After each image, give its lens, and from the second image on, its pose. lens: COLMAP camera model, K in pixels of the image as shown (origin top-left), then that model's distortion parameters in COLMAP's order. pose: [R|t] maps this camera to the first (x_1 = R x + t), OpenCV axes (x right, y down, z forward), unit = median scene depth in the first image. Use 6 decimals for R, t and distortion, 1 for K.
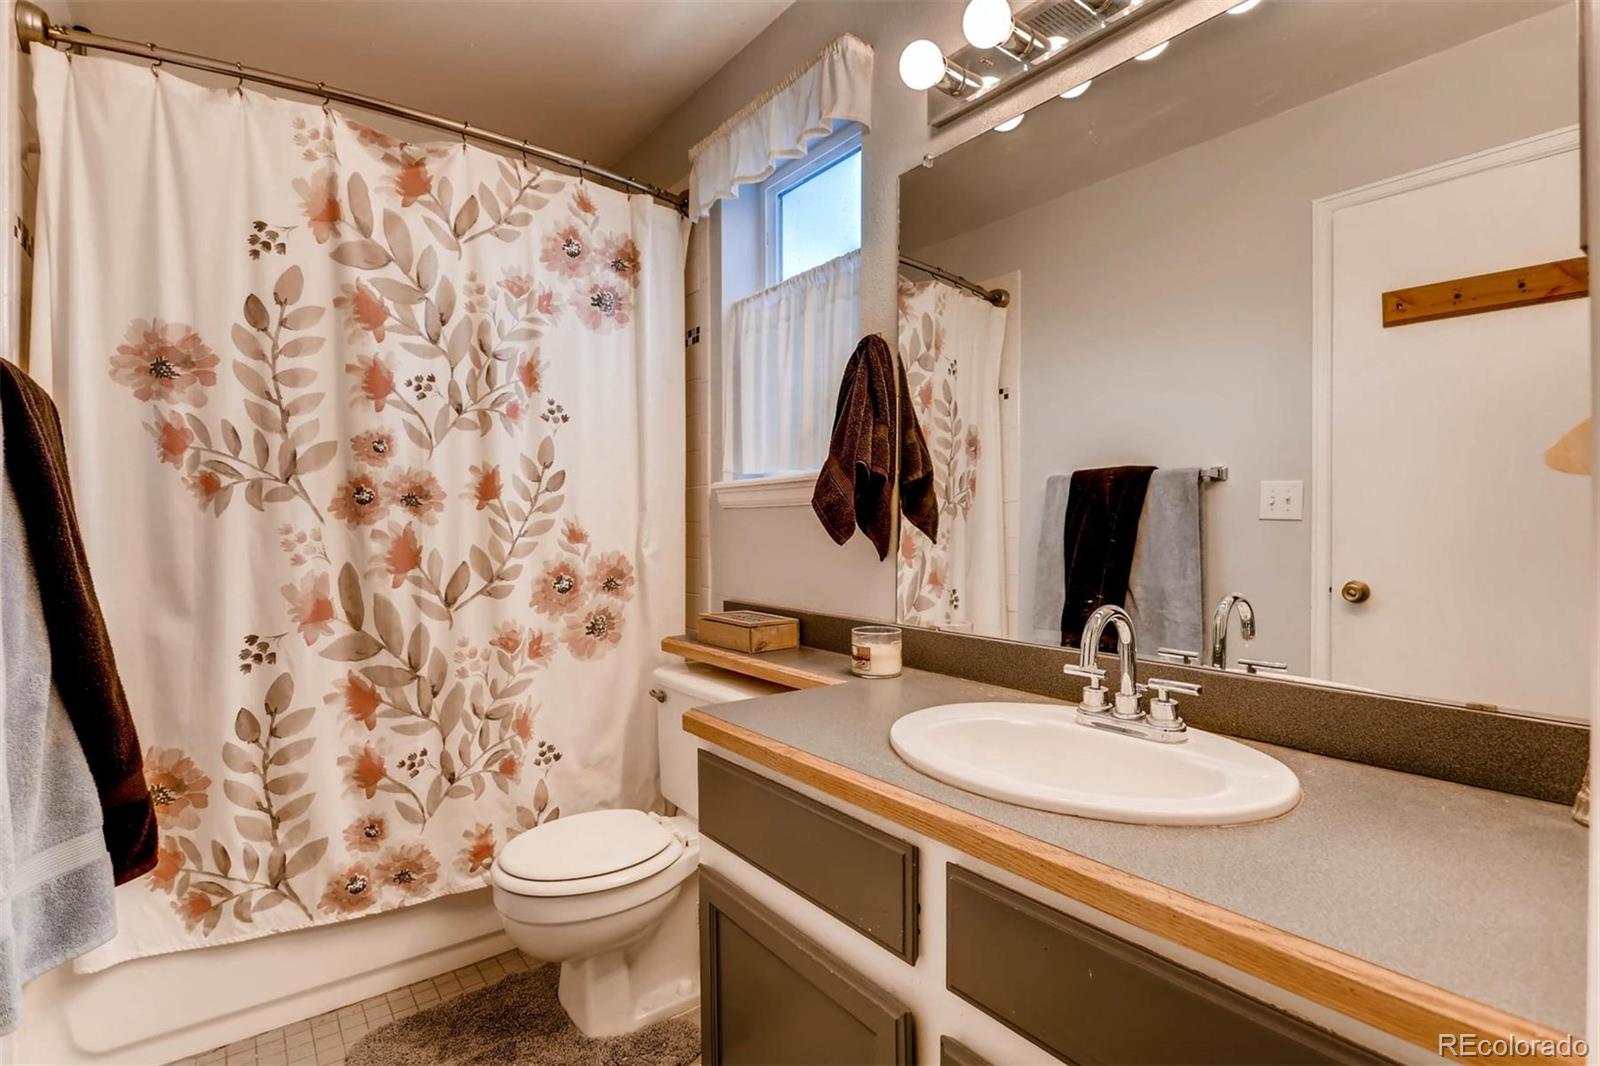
lens RADIAL K [[762.6, 0, 800.3], [0, 762.6, 532.8], [0, 0, 1]] dist [-0.000010, -0.000001]
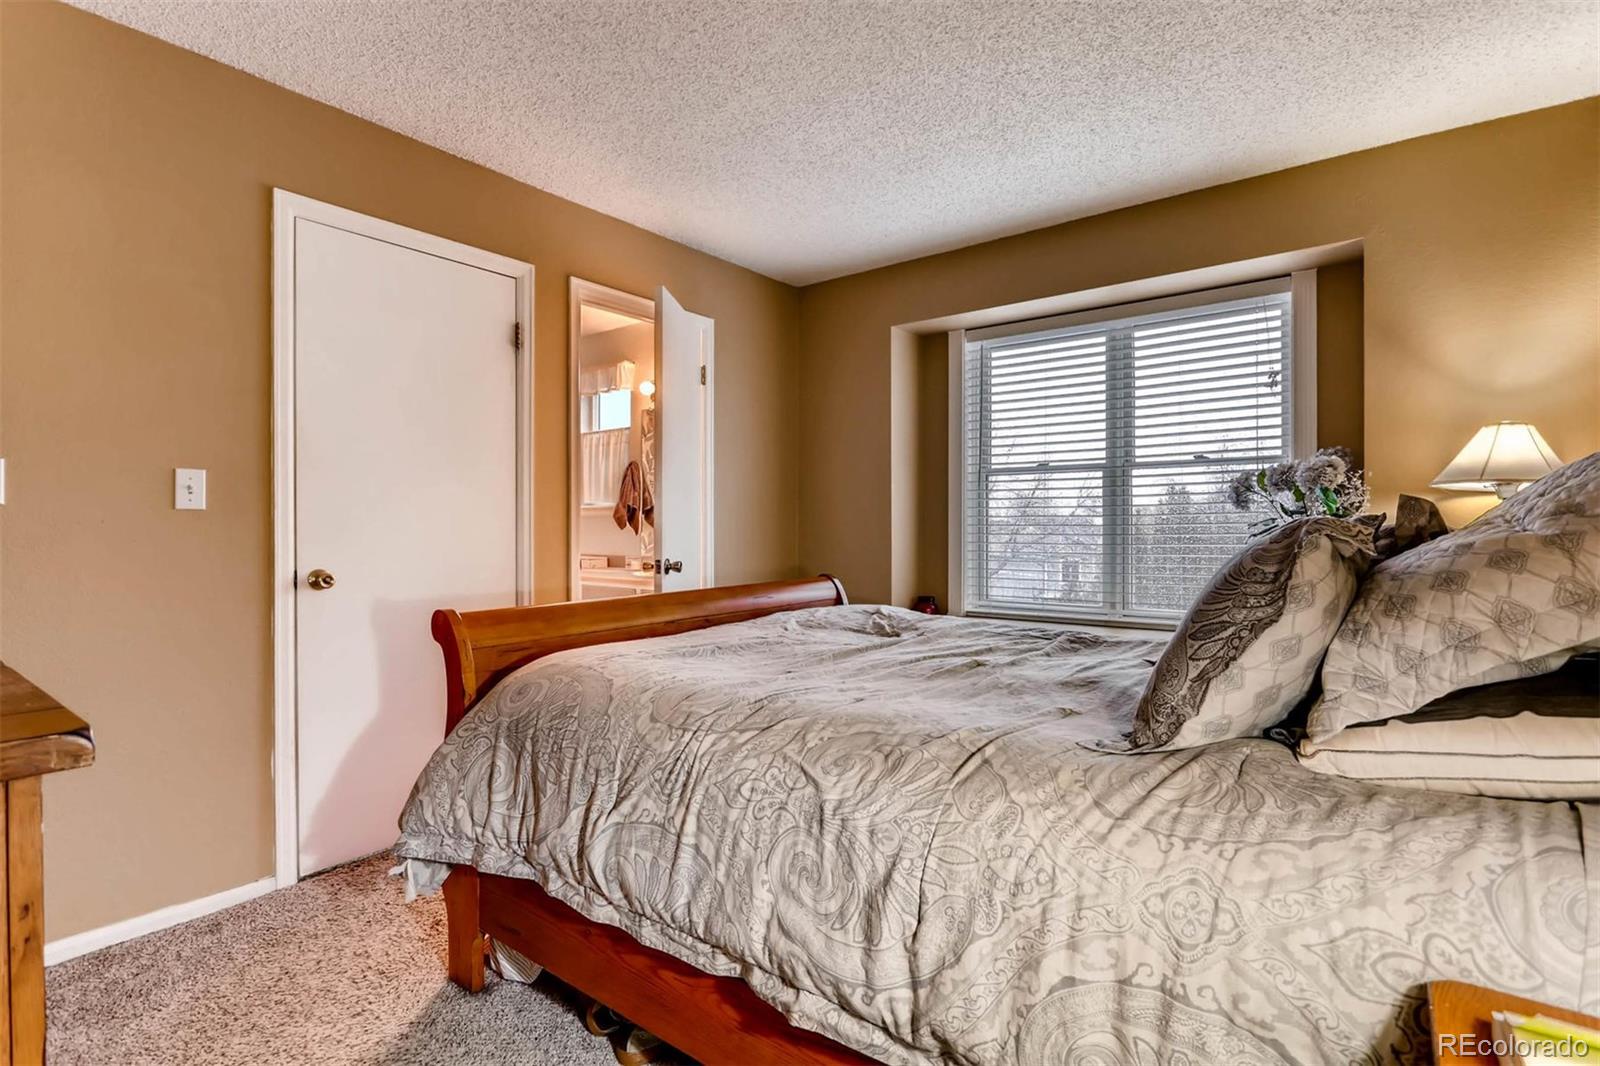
lens RADIAL K [[762.6, 0, 799.7], [0, 762.6, 529.7], [0, 0, 1]] dist [-0.000010, -0.000001]
pose [[0.966479, 0.000144, 0.256744, -0.044133], [0.000506, 0.999997, -0.002467, 0.021855], [-0.256743, 0.002515, 0.966476, -2.106343]]
